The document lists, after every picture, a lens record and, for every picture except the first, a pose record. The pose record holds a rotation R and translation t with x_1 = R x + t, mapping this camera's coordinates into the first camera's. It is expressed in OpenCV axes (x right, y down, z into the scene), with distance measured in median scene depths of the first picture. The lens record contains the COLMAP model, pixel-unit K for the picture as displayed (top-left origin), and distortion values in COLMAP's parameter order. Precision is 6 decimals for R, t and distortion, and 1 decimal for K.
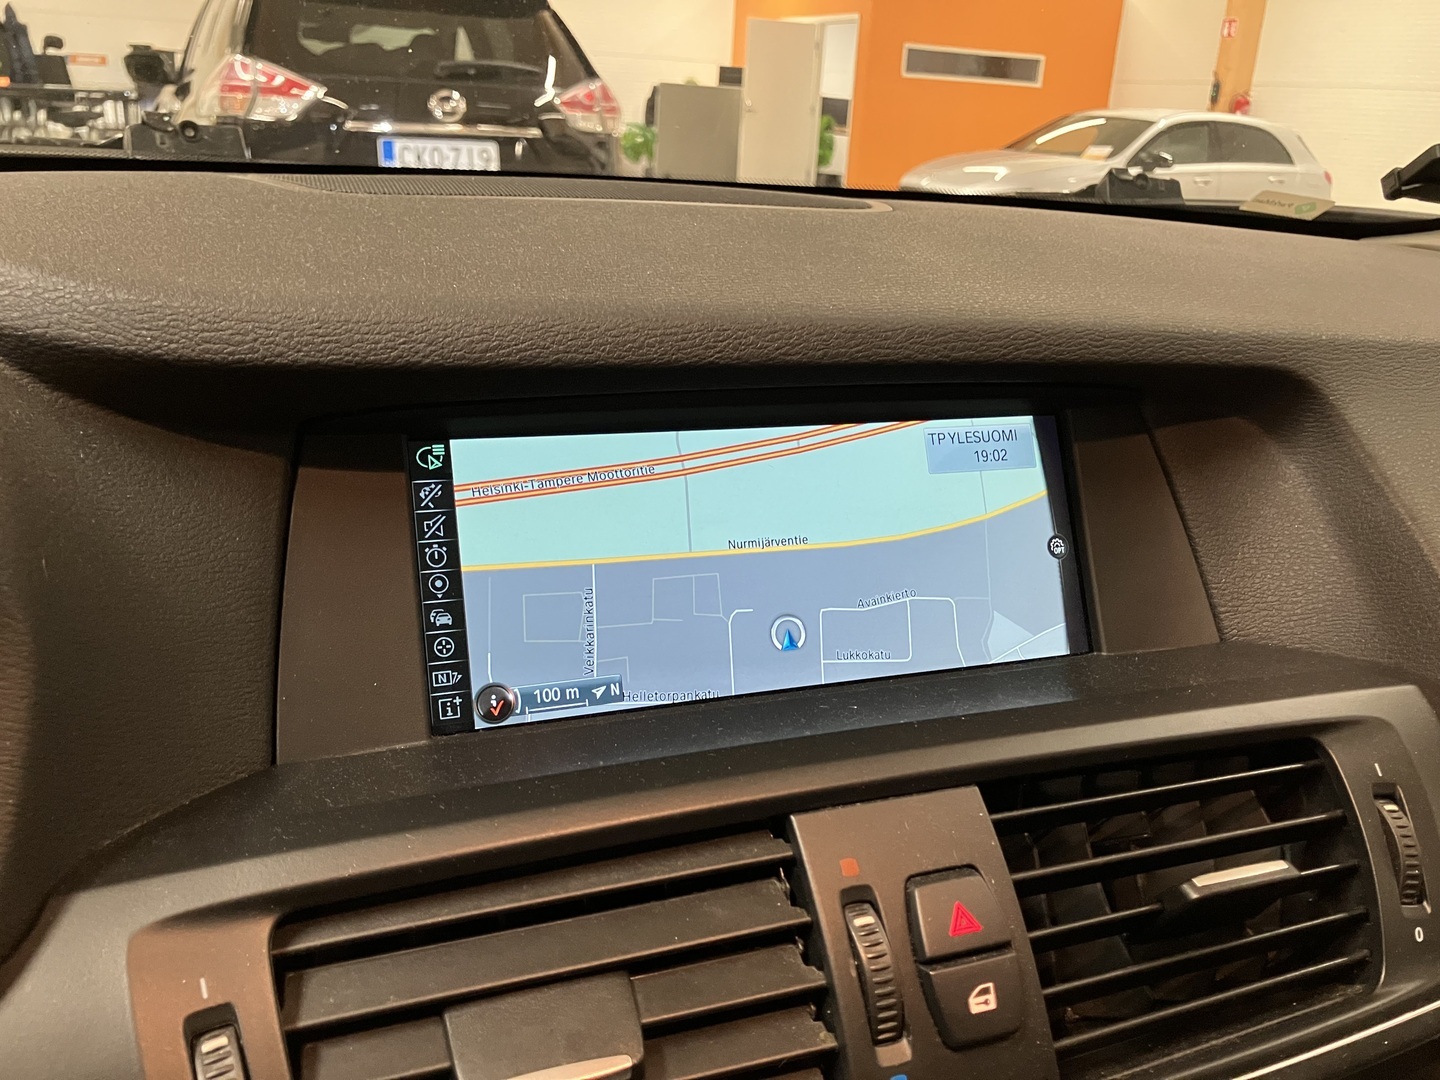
lens RADIAL K [[1190.8, 0, 724.1], [0, 1190.8, 527.0], [0, 0, 1]] dist [0.010290, -0.005897]
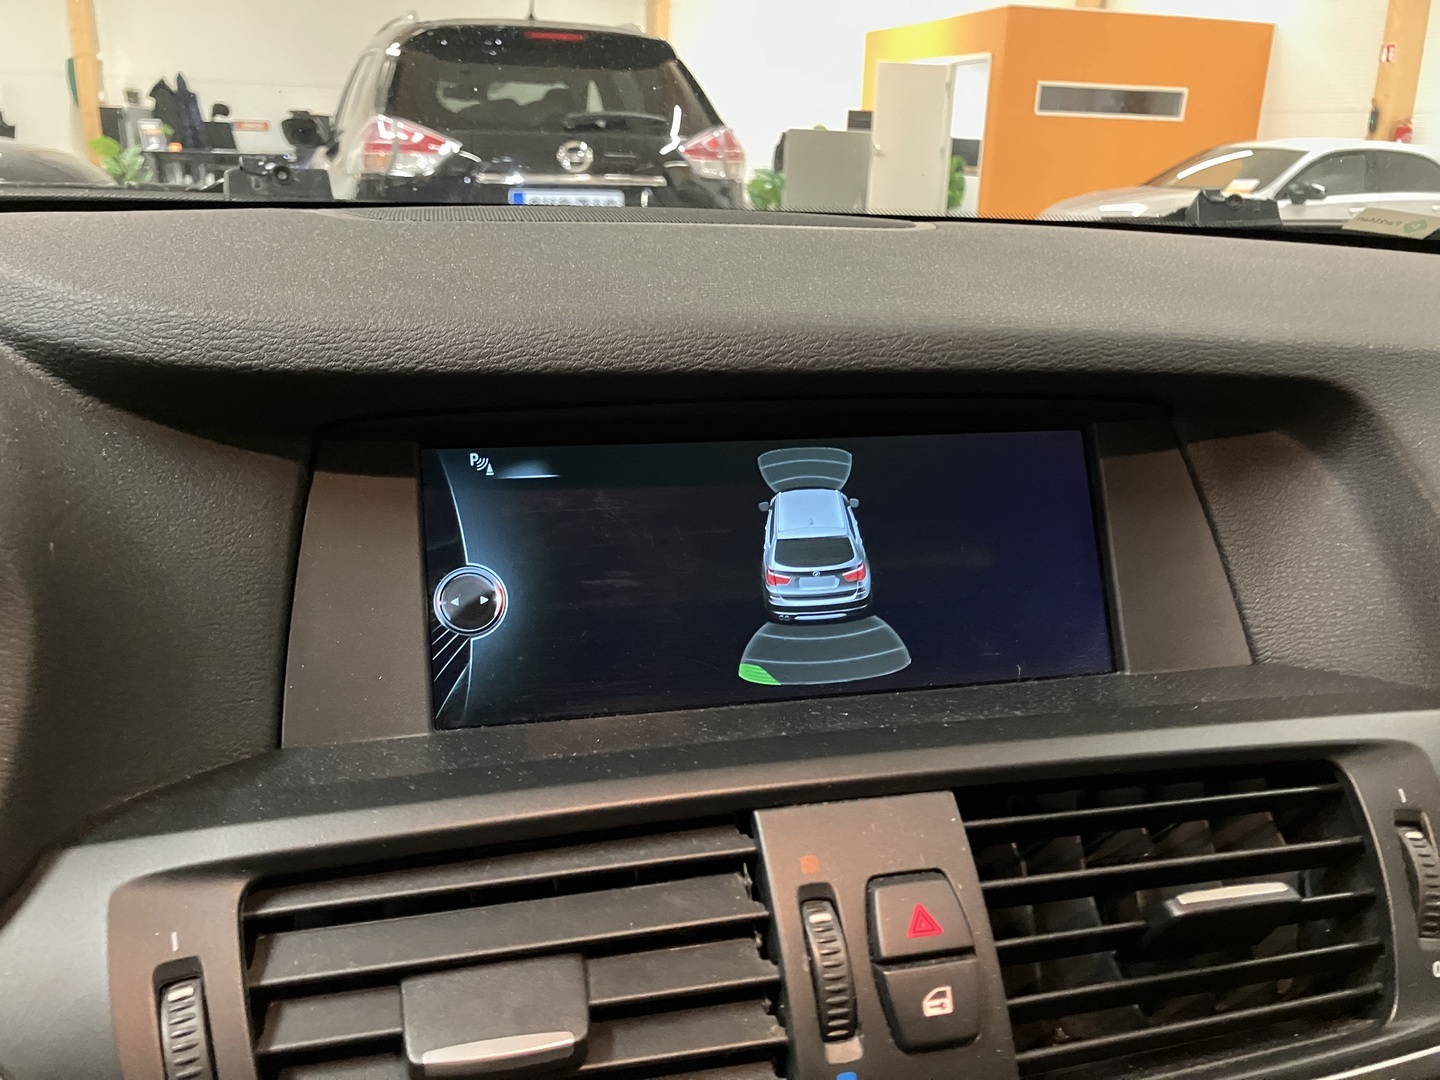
lens RADIAL K [[1190.8, 0, 716.4], [0, 1190.8, 553.5], [0, 0, 1]] dist [0.010290, -0.005897]
pose [[0.992555, 0.010732, -0.121320, 0.123006], [-0.012830, 0.999781, -0.016527, 0.034609], [0.121116, 0.017960, 0.992476, -0.008434]]
